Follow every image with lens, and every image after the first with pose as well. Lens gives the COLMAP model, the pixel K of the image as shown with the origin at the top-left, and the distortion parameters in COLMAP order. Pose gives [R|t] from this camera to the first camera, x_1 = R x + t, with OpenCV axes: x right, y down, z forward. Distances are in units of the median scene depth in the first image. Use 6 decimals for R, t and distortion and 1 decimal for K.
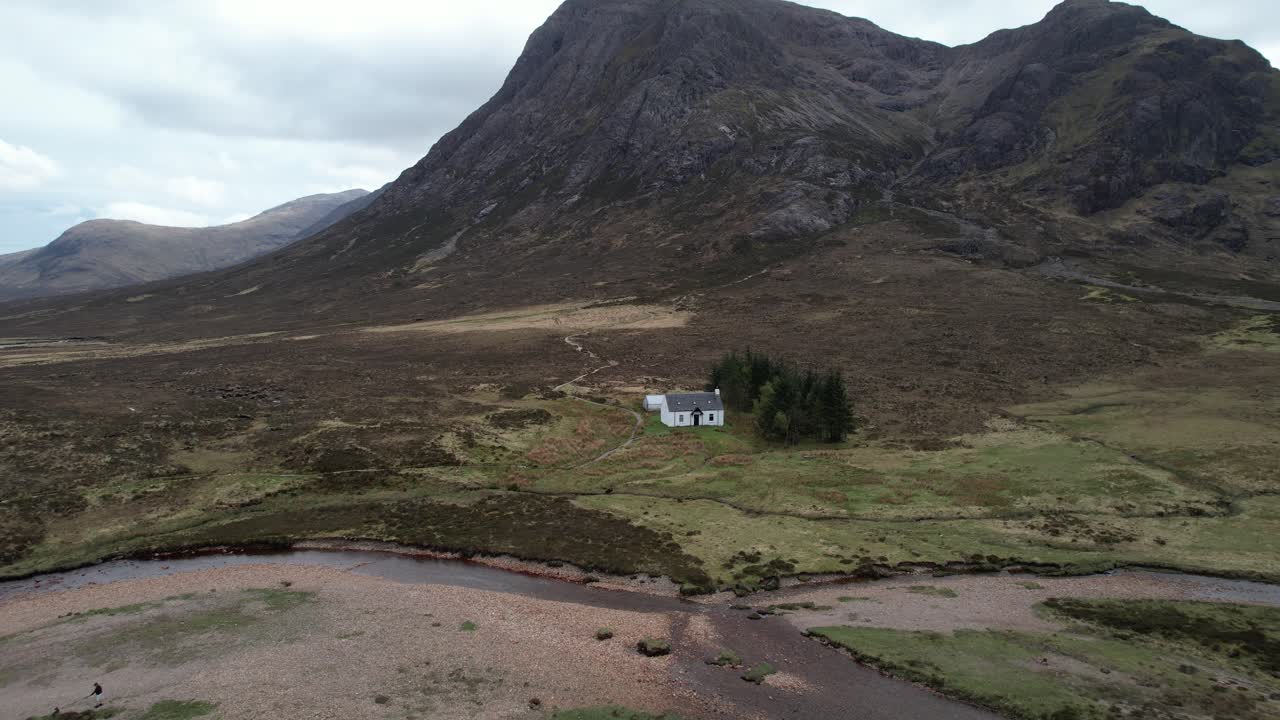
lens RADIAL K [[822.0, 0, 609.1], [0, 822.0, 364.0], [0, 0, 1]] dist [-0.093047, 0.103408]
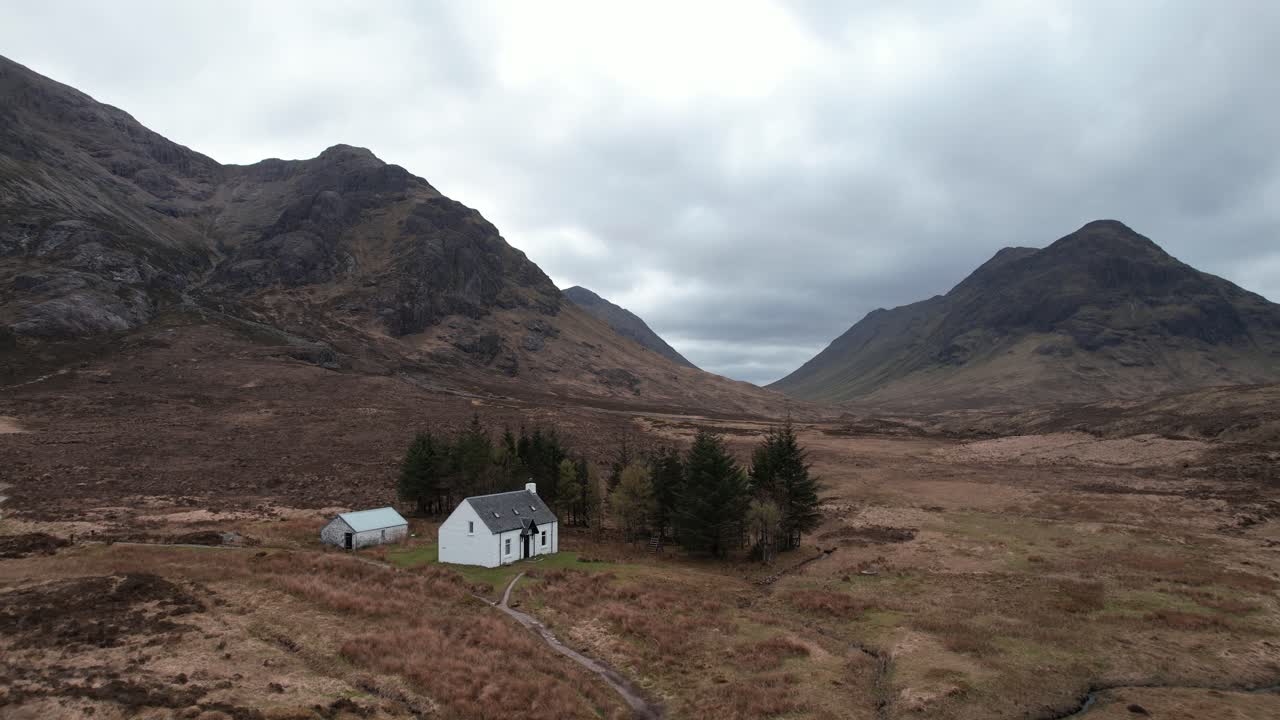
lens RADIAL K [[822.0, 0, 609.1], [0, 822.0, 364.0], [0, 0, 1]] dist [-0.093047, 0.103408]
pose [[0.619846, 0.060052, 0.782422, -0.048733], [0.070719, 0.988736, -0.131911, 0.005836], [-0.781530, 0.137097, 0.608617, 0.131873]]
